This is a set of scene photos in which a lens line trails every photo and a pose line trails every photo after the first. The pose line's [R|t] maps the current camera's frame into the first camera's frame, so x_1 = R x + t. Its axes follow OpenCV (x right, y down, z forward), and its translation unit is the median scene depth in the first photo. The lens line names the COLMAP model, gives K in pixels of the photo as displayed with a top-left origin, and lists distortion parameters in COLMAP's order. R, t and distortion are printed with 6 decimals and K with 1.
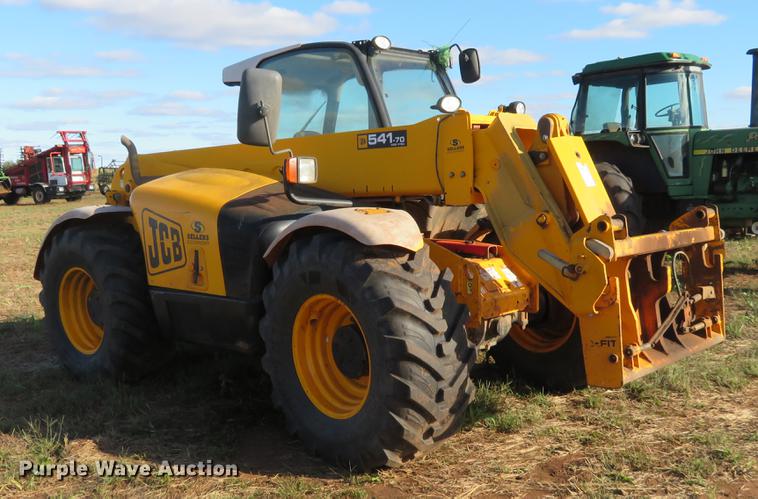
lens RADIAL K [[828.3, 0, 391.7], [0, 828.3, 278.8], [0, 0, 1]] dist [-0.008132, 0.016453]
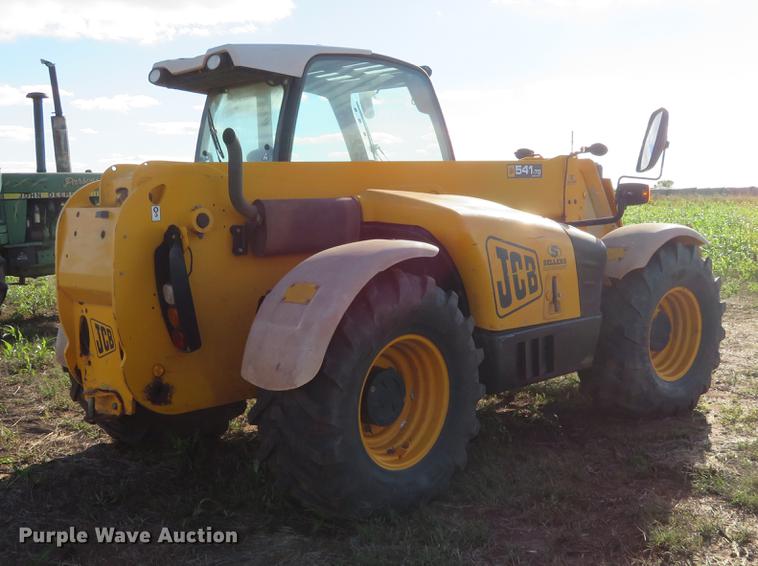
lens RADIAL K [[931.3, 0, 379.0], [0, 931.3, 283.0], [0, 0, 1]] dist [-0.020408, 0.012798]
pose [[0.045589, -0.061024, 0.997095, -1.262962], [0.144754, 0.988001, 0.053849, -0.109747], [-0.988417, 0.141879, 0.053876, 1.114178]]
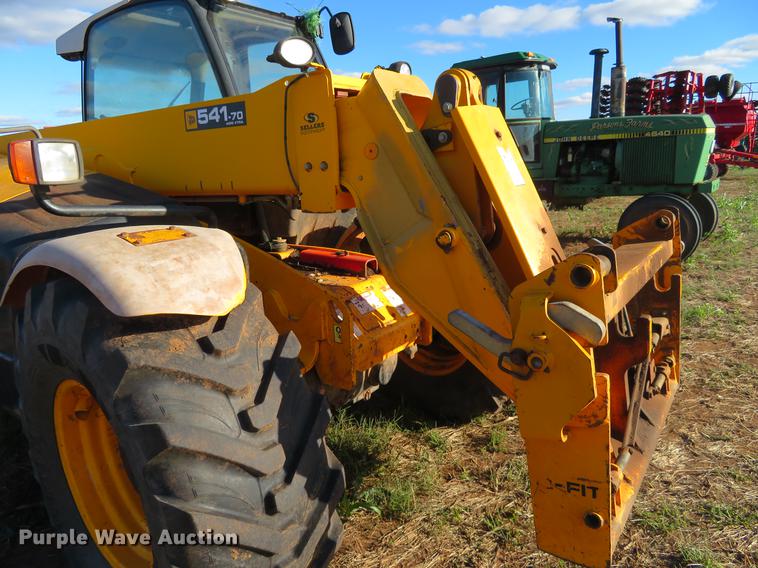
lens RADIAL K [[543.7, 0, 379.0], [0, 543.7, 284.0], [0, 0, 1]] dist [-0.004125, 0.006743]
pose [[0.992457, -0.032798, 0.118122, 0.066954], [0.020769, 0.994602, 0.101668, -0.066457], [-0.120819, -0.098448, 0.987781, 0.487767]]
